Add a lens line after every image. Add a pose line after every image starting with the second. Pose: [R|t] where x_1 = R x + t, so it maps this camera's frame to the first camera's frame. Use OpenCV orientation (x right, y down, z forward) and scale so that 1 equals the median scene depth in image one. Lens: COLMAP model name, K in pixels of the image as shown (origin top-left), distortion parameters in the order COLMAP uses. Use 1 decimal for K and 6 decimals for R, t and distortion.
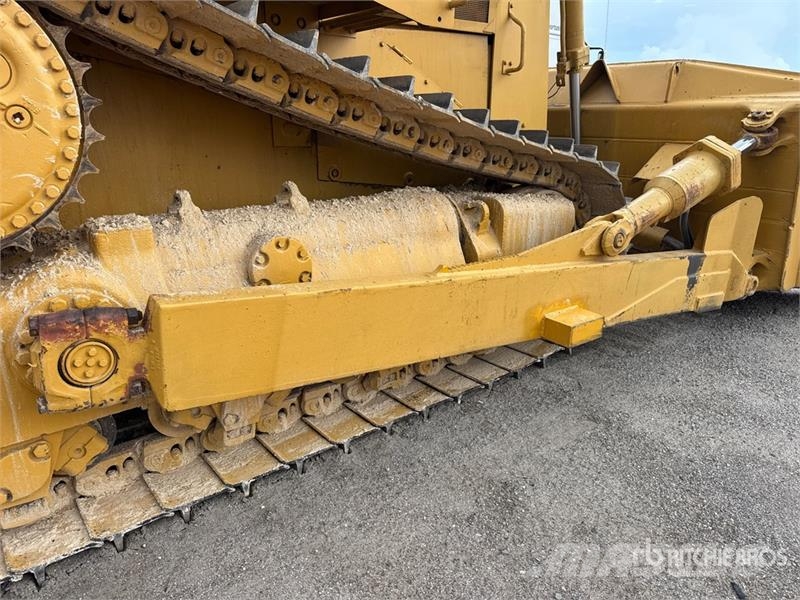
lens RADIAL K [[588.4, 0, 400.0], [0, 588.4, 300.0], [0, 0, 1]] dist [0.039216, -0.006140]
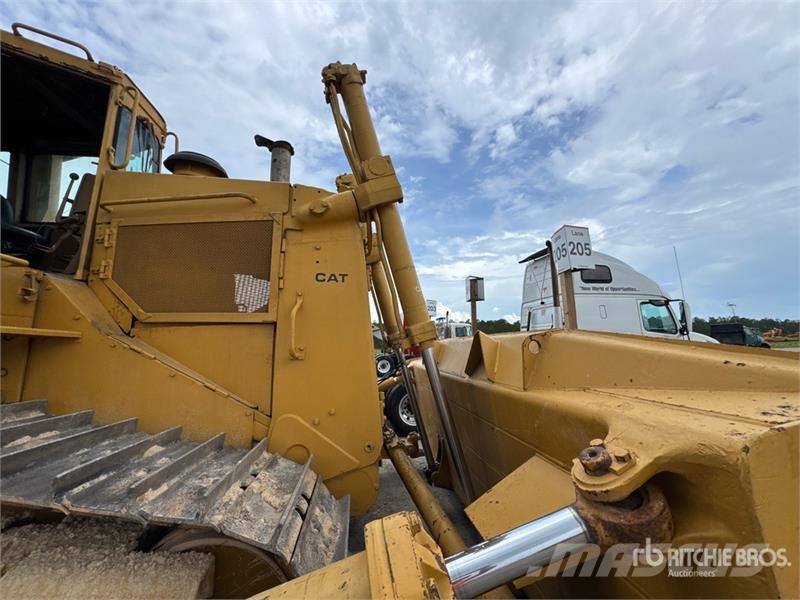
lens RADIAL K [[317.5, 0, 400.0], [0, 317.5, 300.0], [0, 0, 1]] dist [-0.004650, 0.000372]
pose [[0.836063, -0.104224, -0.538643, 0.607114], [-0.138408, 0.909966, -0.390904, -0.299939], [0.530889, 0.401373, 0.746363, 0.693315]]
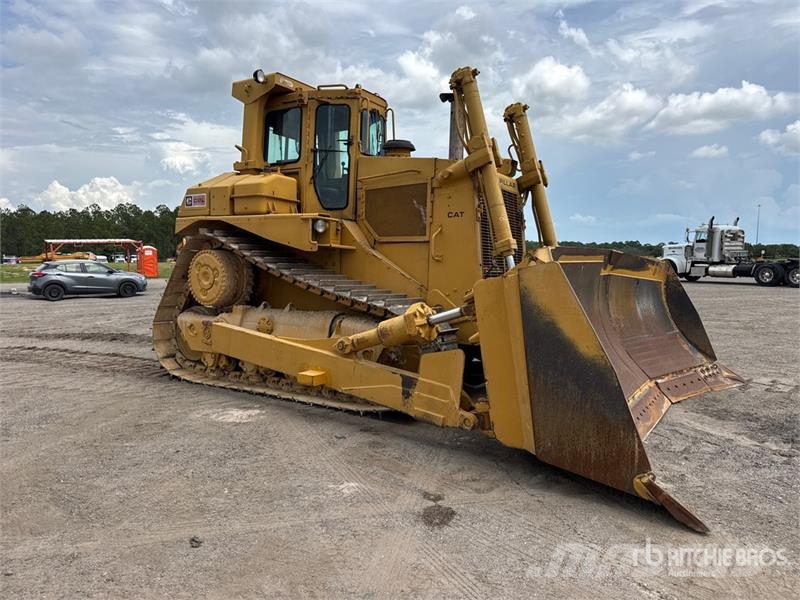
lens RADIAL K [[568.4, 0, 400.0], [0, 568.4, 300.0], [0, 0, 1]] dist [0.032680, -0.004801]
pose [[0.256592, 0.062634, -0.964488, 1.783064], [-0.291776, 0.956361, -0.015518, -0.220189], [0.921427, 0.285397, 0.263670, 0.508608]]
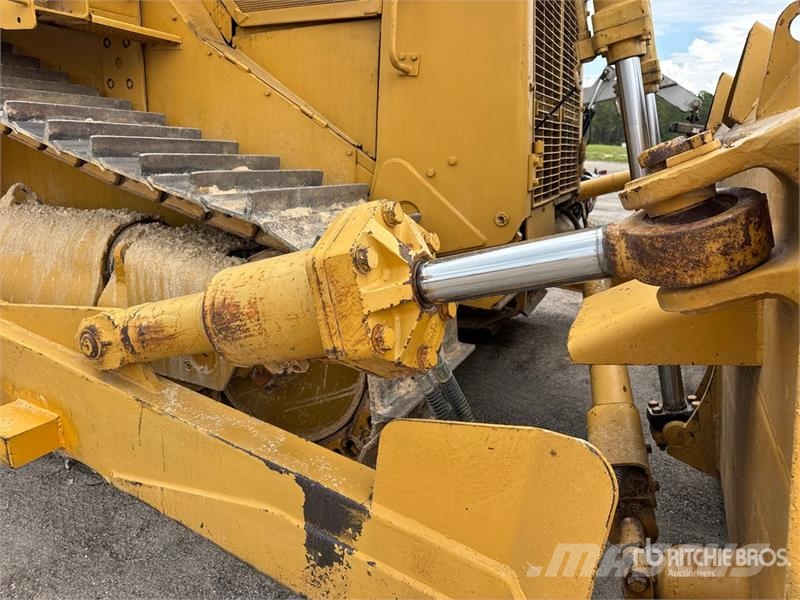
lens RADIAL K [[560.8, 0, 413.1], [0, 560.8, 302.7], [0, 0, 1]] dist [0.029240, -0.004823]
pose [[0.419604, 0.258819, -0.870026, 0.767994], [-0.306277, 0.942647, 0.132708, -0.244437], [0.854475, 0.210784, 0.474809, 0.796146]]
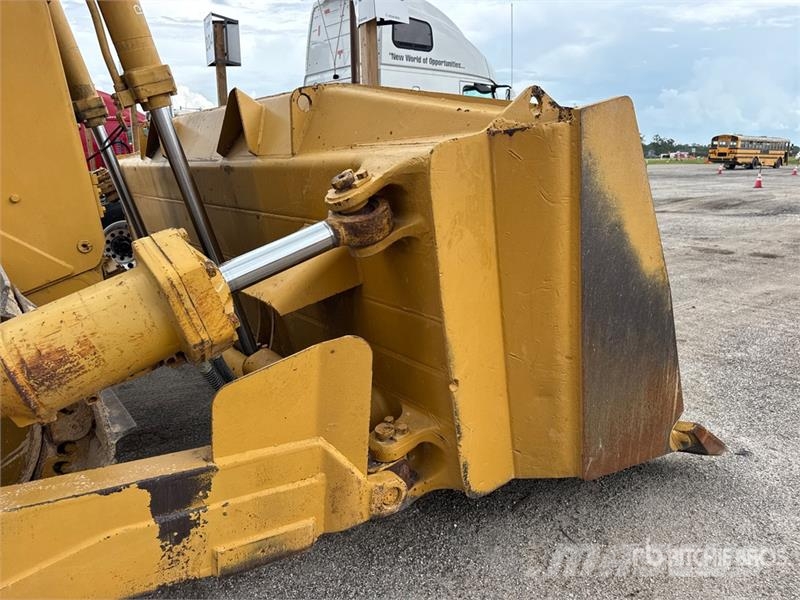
lens RADIAL K [[568.4, 0, 400.0], [0, 568.4, 300.0], [0, 0, 1]] dist [0.032680, -0.004801]
pose [[0.997862, -0.008058, -0.064861, 0.667971], [0.003929, 0.997971, -0.063543, -0.173673], [0.065241, 0.063153, 0.995869, 0.516271]]
